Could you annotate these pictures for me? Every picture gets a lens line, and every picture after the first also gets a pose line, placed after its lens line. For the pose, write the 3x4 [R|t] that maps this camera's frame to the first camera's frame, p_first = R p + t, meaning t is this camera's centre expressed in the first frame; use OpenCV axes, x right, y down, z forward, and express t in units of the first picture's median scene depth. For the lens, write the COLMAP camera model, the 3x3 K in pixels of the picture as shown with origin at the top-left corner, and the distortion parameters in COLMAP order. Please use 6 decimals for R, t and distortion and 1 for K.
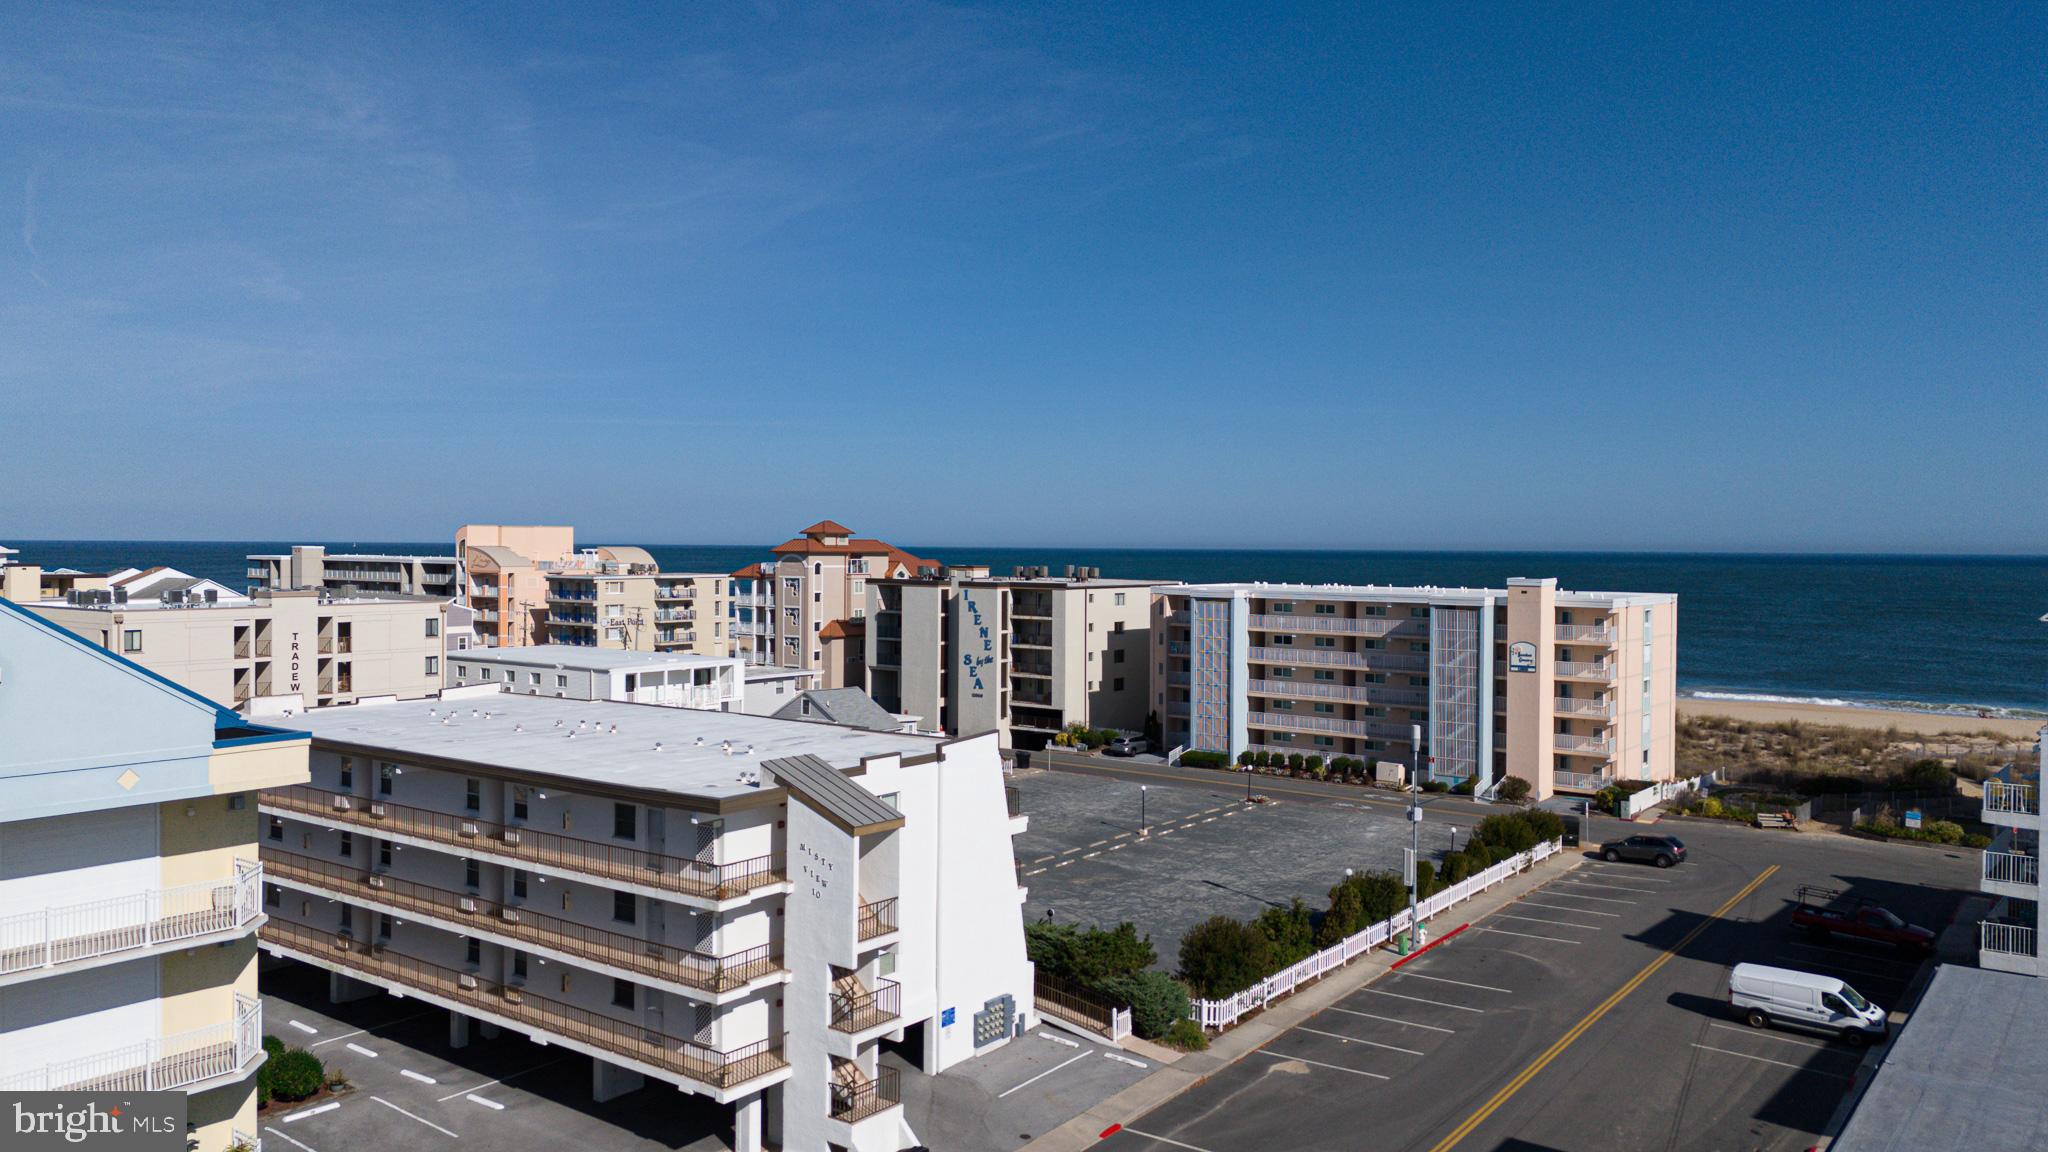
lens RADIAL K [[1500.9, 0, 1026.6], [0, 1500.9, 569.7], [0, 0, 1]] dist [0.076794, -0.074410]
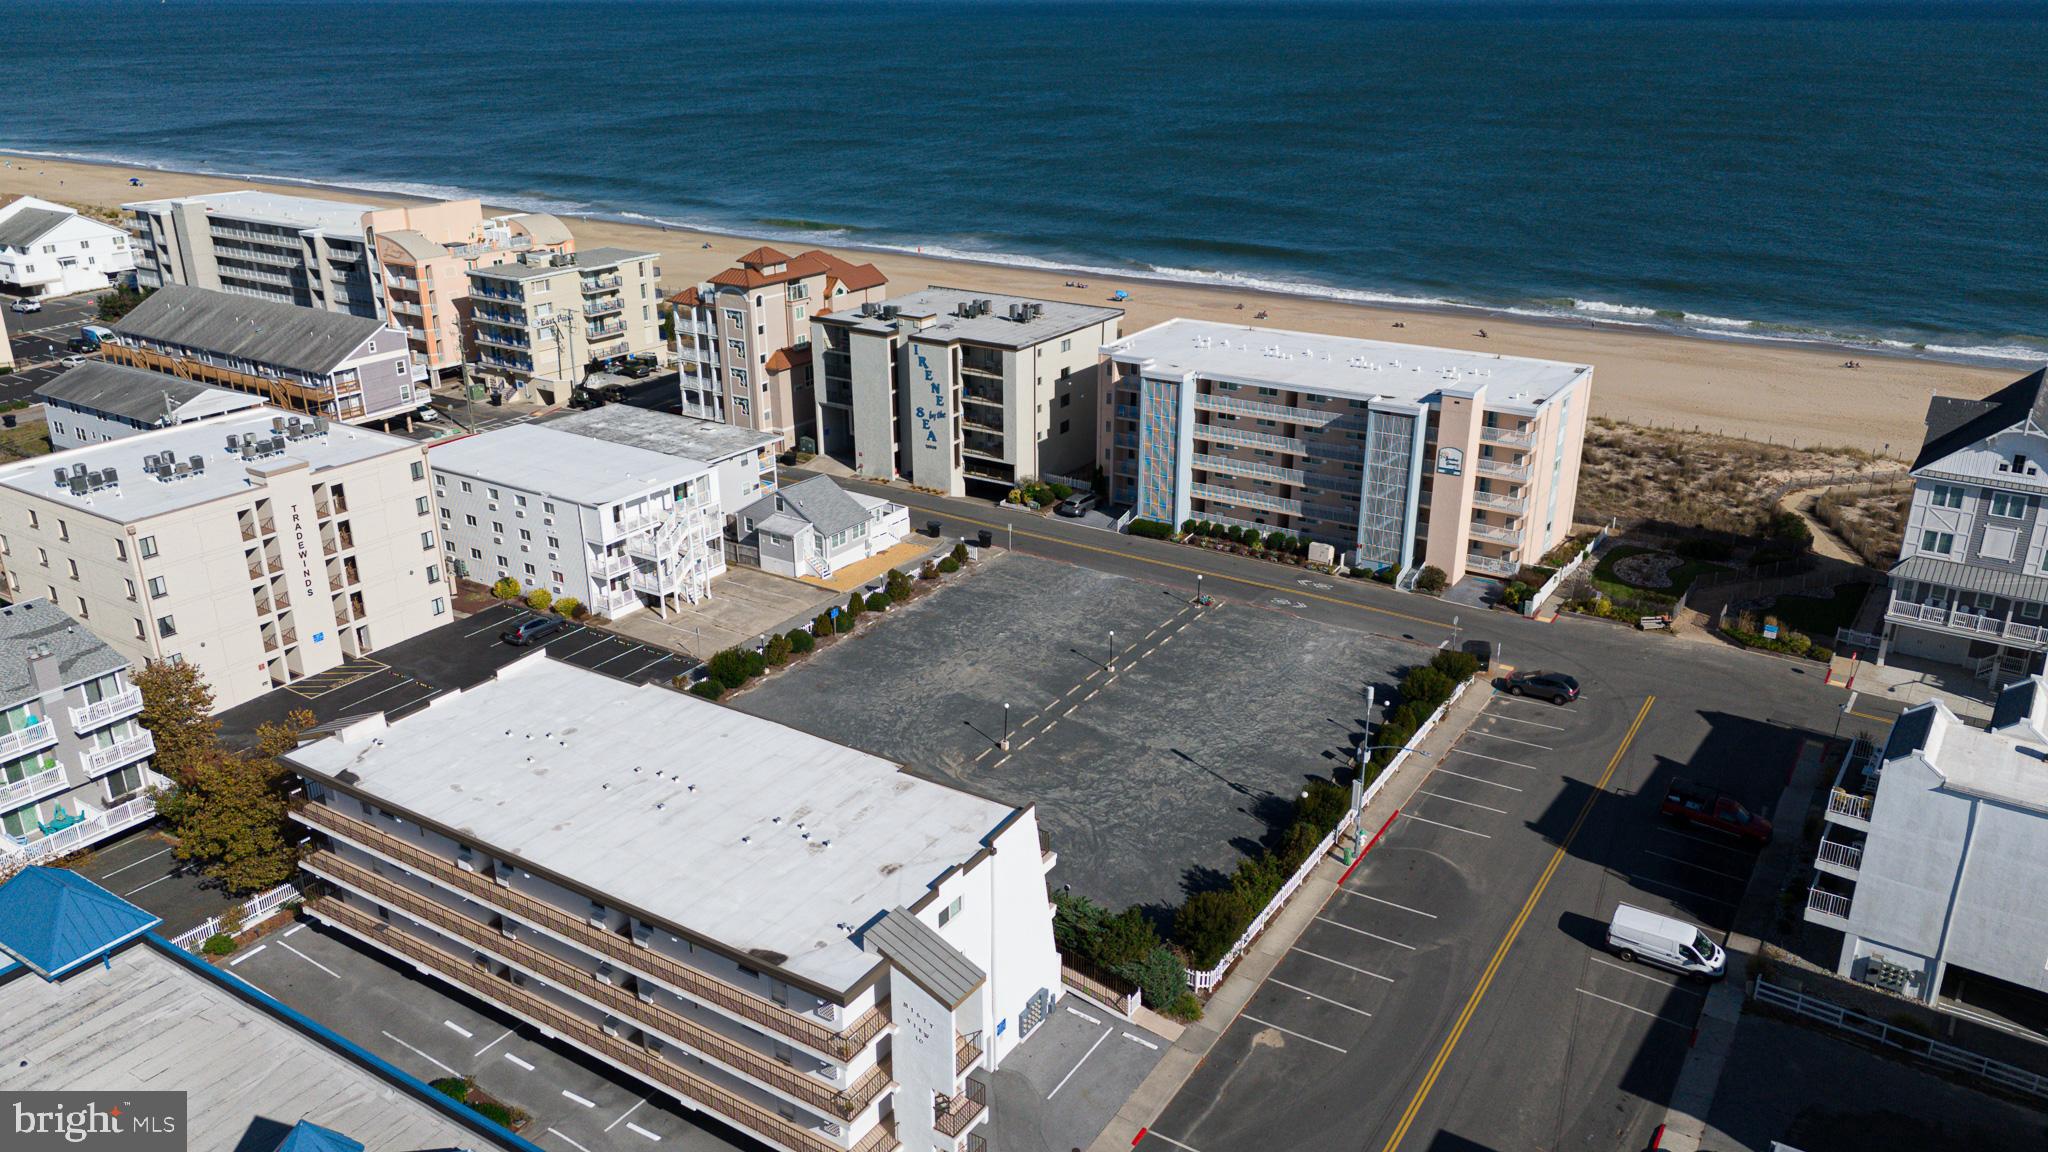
lens RADIAL K [[1505.4, 0, 1024.0], [0, 1505.4, 576.0], [0, 0, 1]] dist [0.068849, -0.067307]
pose [[0.997139, -0.036141, 0.066384, -0.046278], [0.010963, 0.938143, 0.346073, -0.219008], [-0.074785, -0.344356, 0.935856, -0.019050]]
